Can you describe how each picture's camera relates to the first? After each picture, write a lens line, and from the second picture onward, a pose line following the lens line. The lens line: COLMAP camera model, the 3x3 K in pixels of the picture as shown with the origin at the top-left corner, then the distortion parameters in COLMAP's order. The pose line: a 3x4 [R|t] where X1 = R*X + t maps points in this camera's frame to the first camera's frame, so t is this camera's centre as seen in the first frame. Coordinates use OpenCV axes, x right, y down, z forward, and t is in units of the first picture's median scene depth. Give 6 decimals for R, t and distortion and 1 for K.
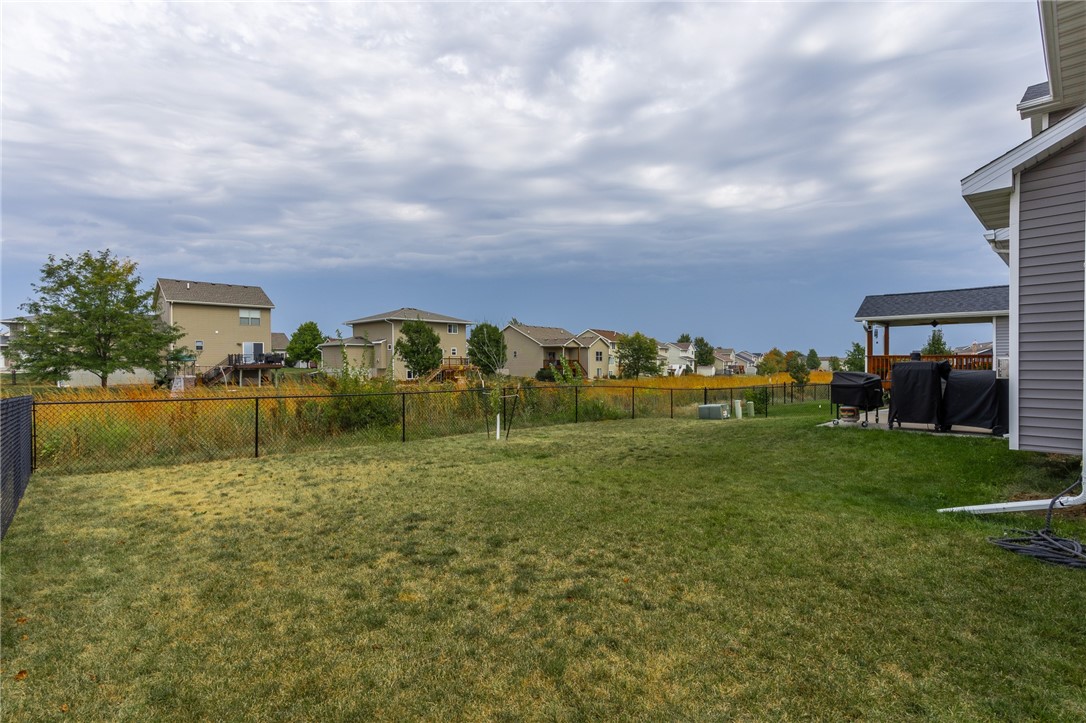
lens RADIAL K [[523.2, 0, 538.2], [0, 523.2, 362.6], [0, 0, 1]] dist [0.006743, 0.001045]
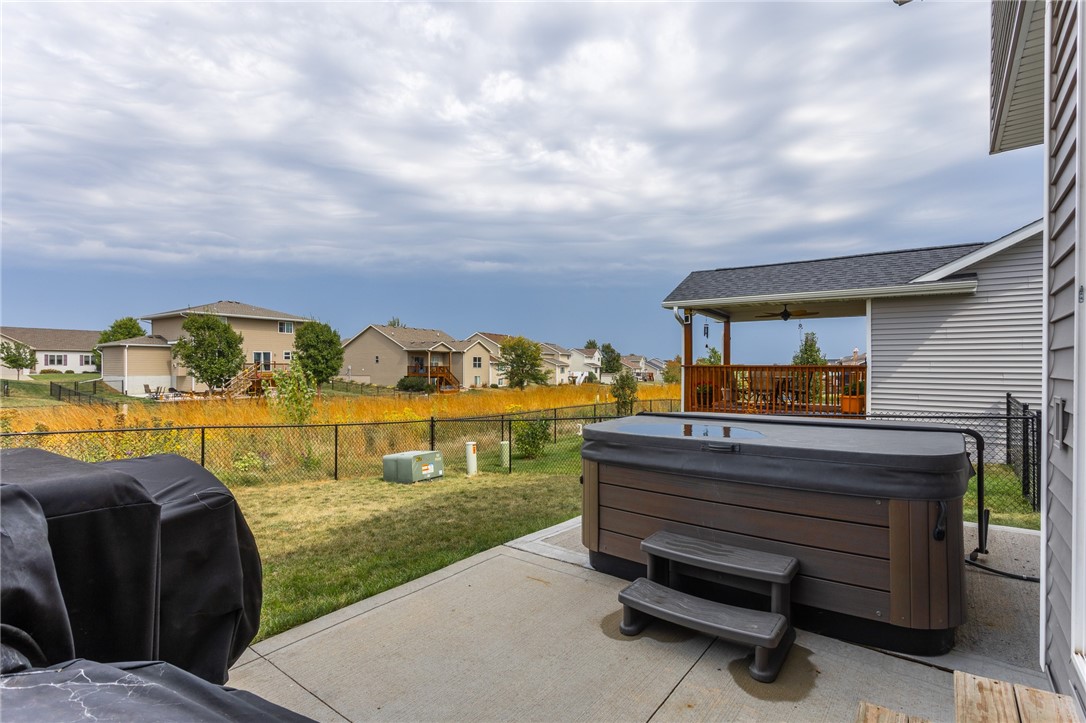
lens RADIAL K [[523.2, 0, 547.1], [0, 523.2, 361.7], [0, 0, 1]] dist [0.006743, 0.001045]
pose [[0.988442, 0.007314, 0.151423, 0.099415], [-0.005318, 0.999894, -0.013581, -0.002134], [-0.151507, 0.012618, 0.988376, 0.111774]]
